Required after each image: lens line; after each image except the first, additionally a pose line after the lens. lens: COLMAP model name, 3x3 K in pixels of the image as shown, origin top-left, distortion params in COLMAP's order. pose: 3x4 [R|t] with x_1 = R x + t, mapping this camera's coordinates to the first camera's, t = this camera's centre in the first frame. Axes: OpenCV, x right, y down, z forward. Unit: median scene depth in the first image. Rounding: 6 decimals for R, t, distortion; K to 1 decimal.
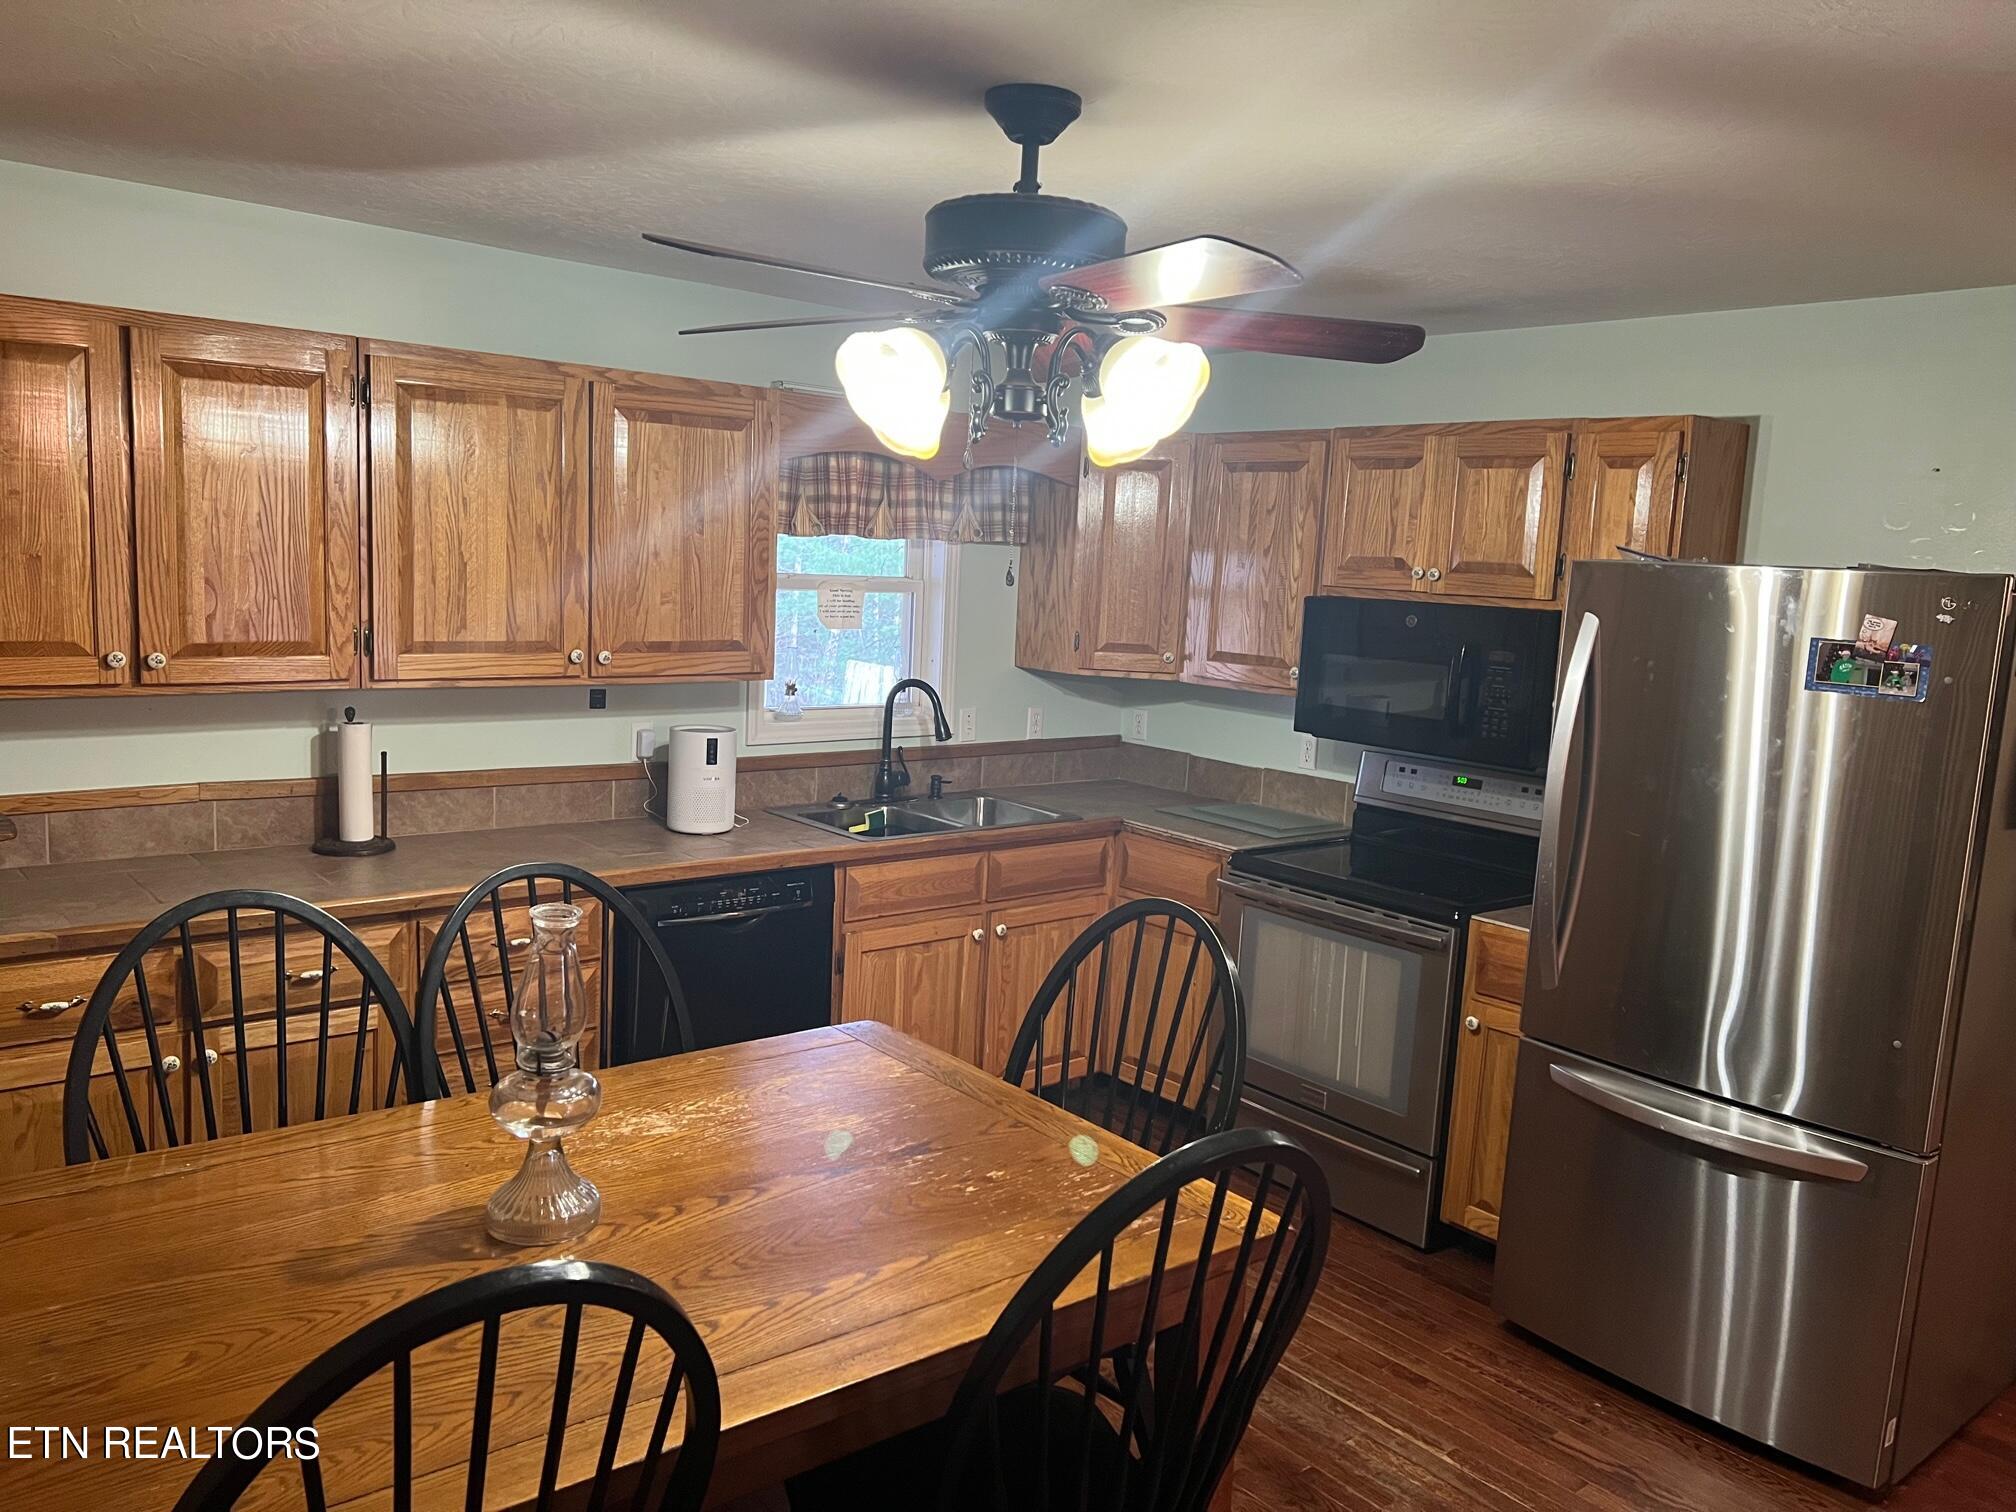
lens RADIAL K [[1566.1, 0, 1017.2], [0, 1566.1, 764.2], [0, 0, 1]] dist [0.104942, -0.088289]
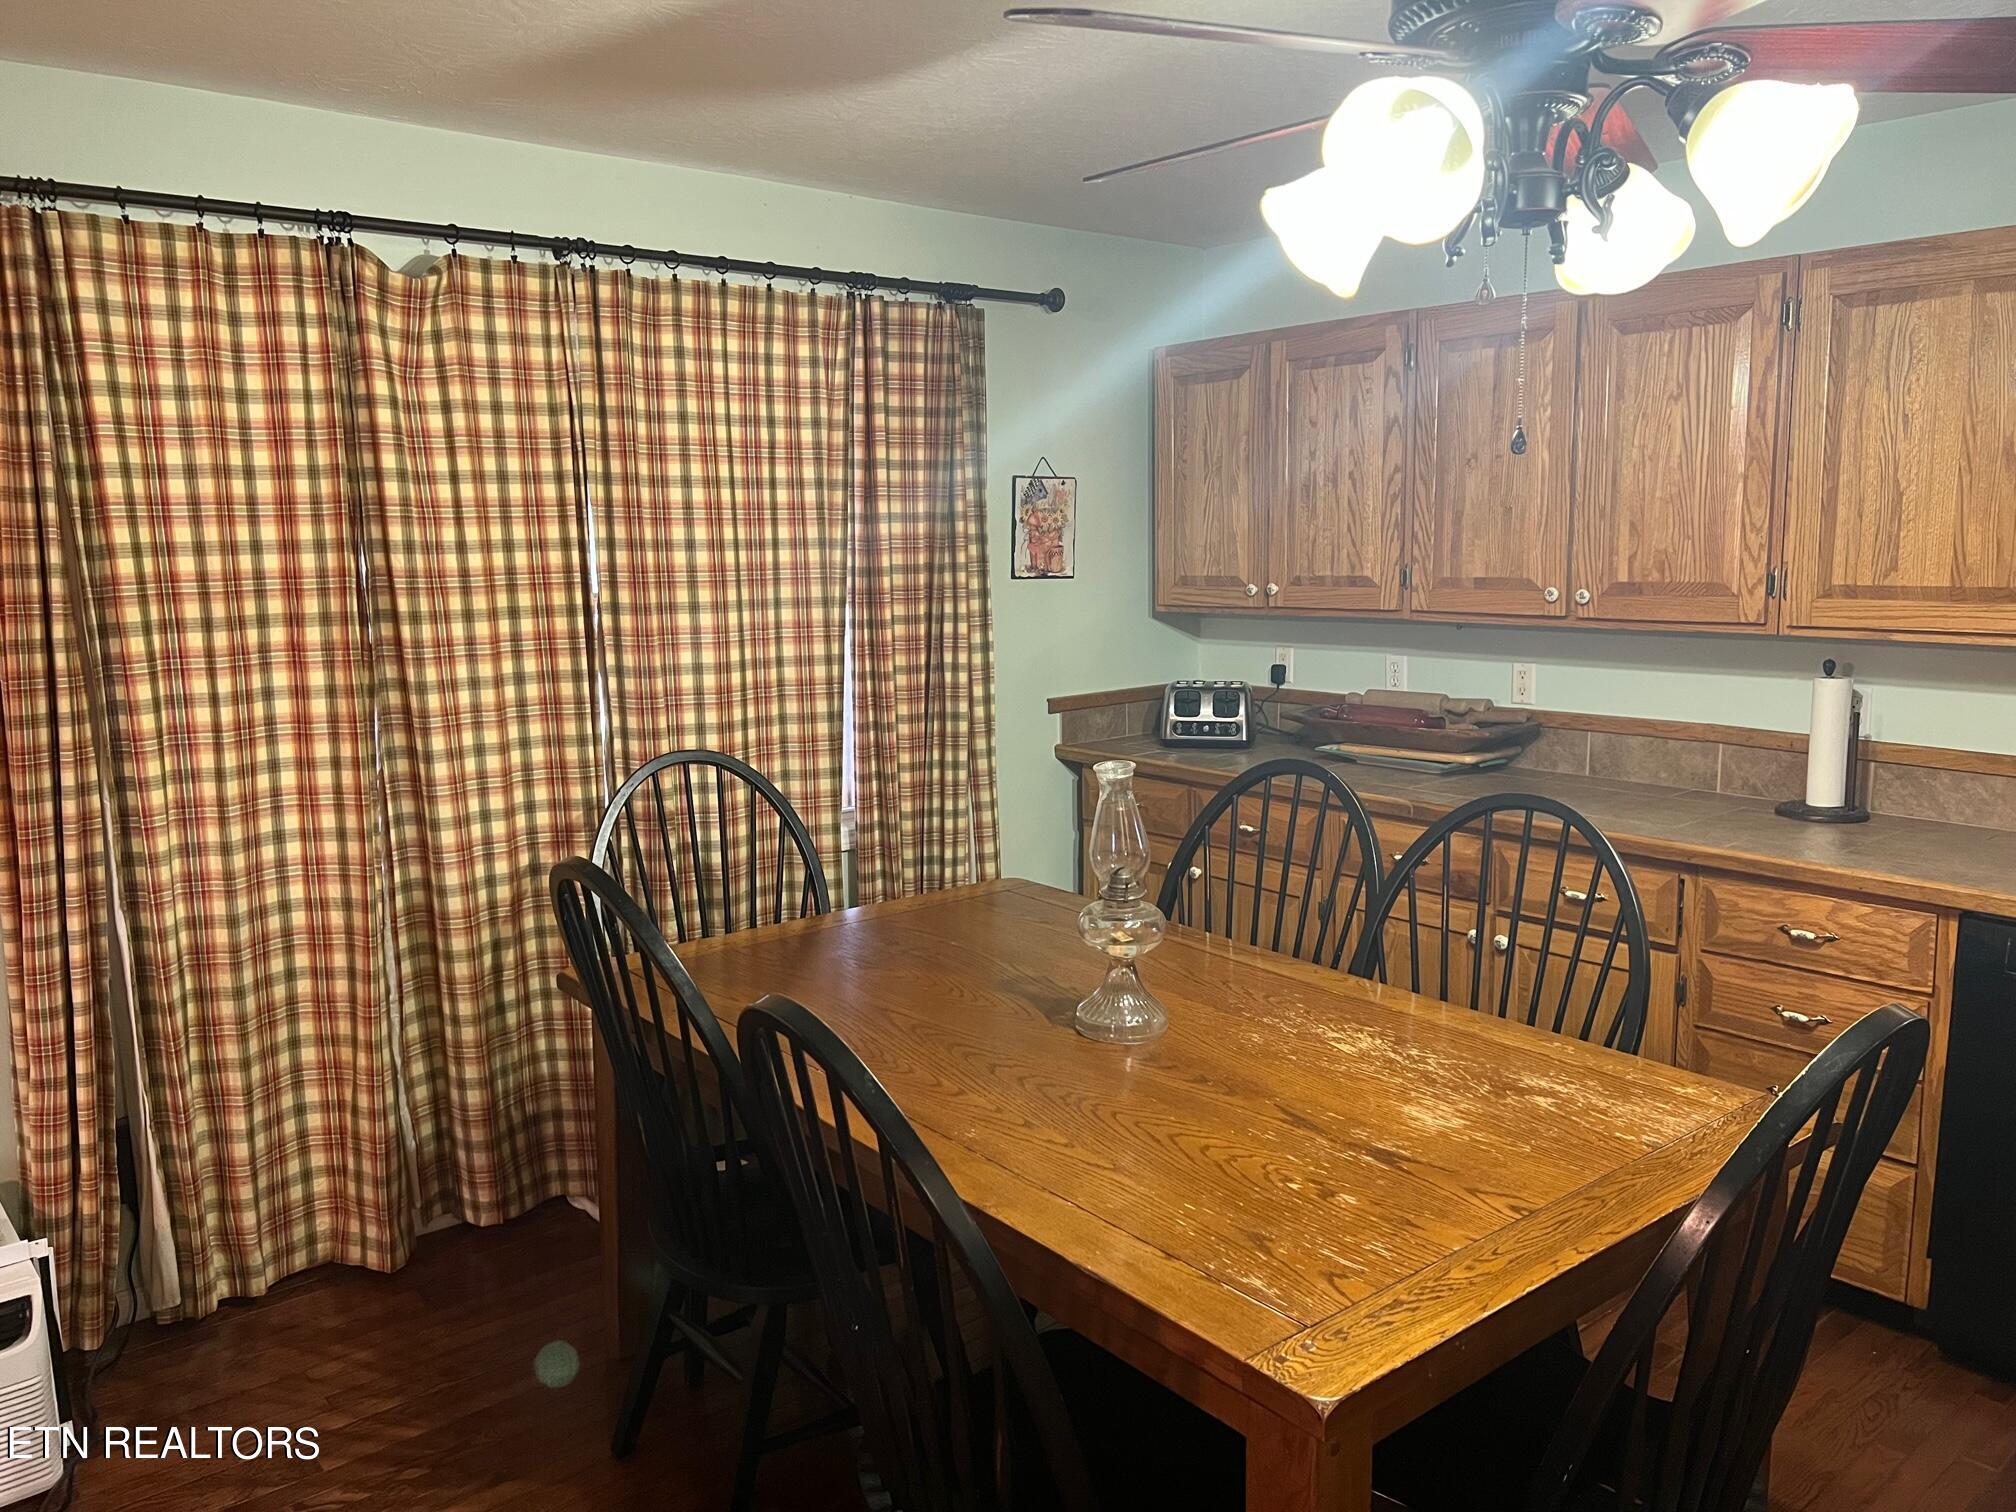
lens RADIAL K [[1545.4, 0, 1008.0], [0, 1545.4, 756.0], [0, 0, 1]] dist [0.109037, -0.086521]
pose [[0.012490, 0.104140, -0.994484, 0.516864], [-0.132333, 0.985986, 0.101588, -0.011810], [0.991127, 0.130334, 0.026096, 0.542222]]
